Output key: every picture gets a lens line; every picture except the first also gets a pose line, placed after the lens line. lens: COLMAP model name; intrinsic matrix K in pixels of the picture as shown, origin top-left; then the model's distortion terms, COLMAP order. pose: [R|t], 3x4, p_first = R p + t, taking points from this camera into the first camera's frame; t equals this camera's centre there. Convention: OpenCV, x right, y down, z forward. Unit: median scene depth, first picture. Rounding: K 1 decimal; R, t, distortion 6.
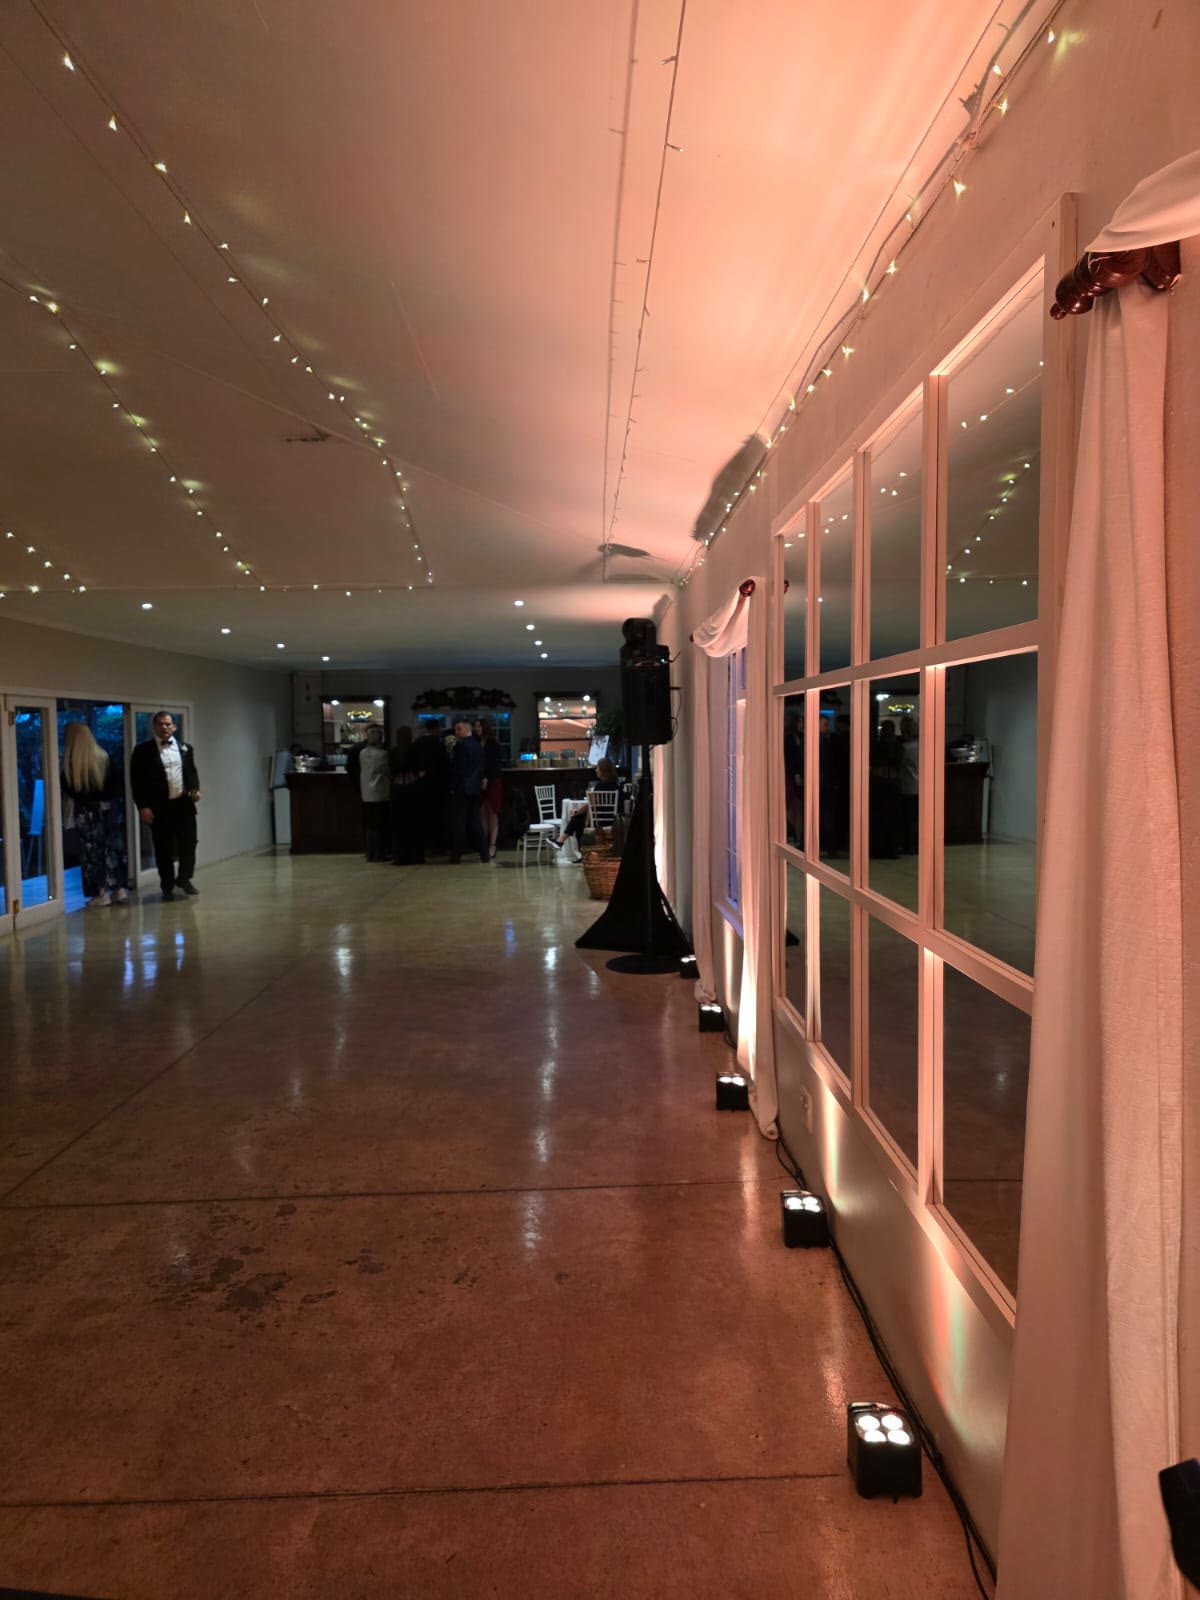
lens RADIAL K [[992.5, 0, 600.0], [0, 992.5, 800.0], [0, 0, 1]] dist [0.004184, -0.033897]
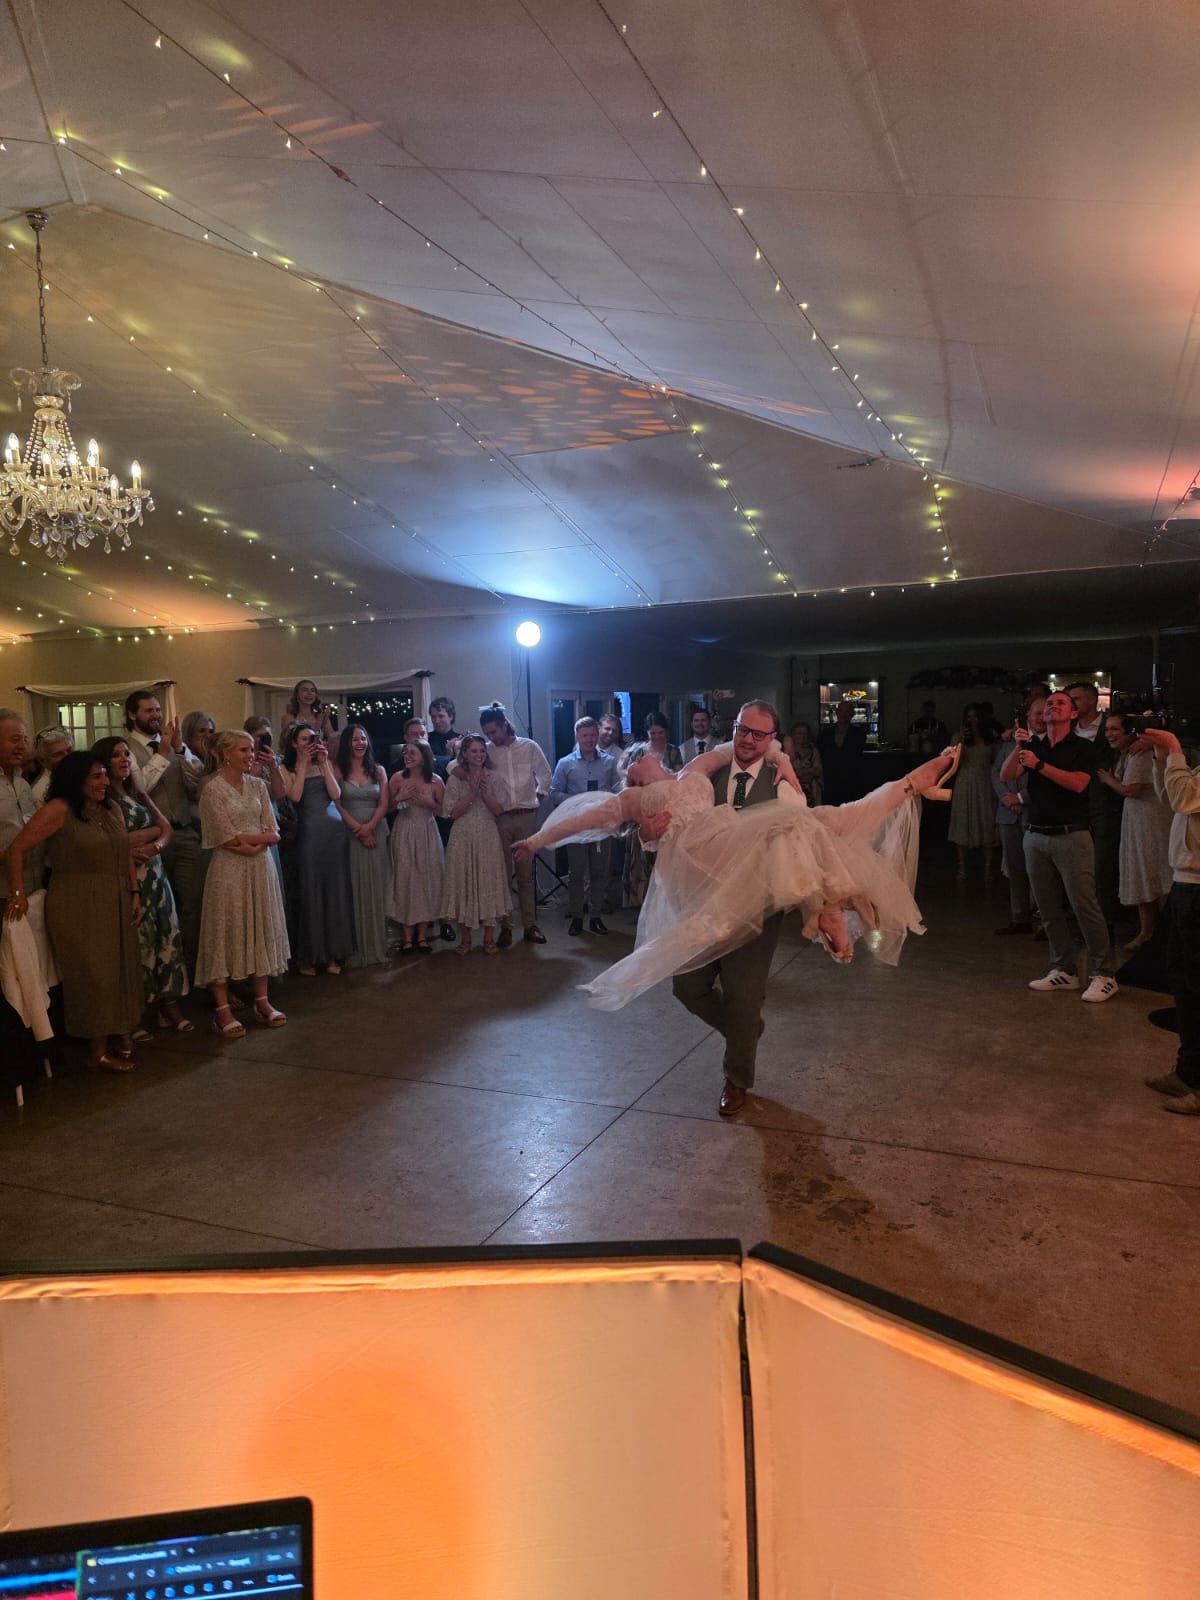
lens RADIAL K [[992.5, 0, 600.0], [0, 992.5, 800.0], [0, 0, 1]] dist [0.004184, -0.033897]
pose [[0.898136, 0.031496, -0.438589, -0.087154], [-0.017233, 0.999186, 0.036465, -0.040303], [0.439380, -0.025192, 0.897948, -0.183163]]
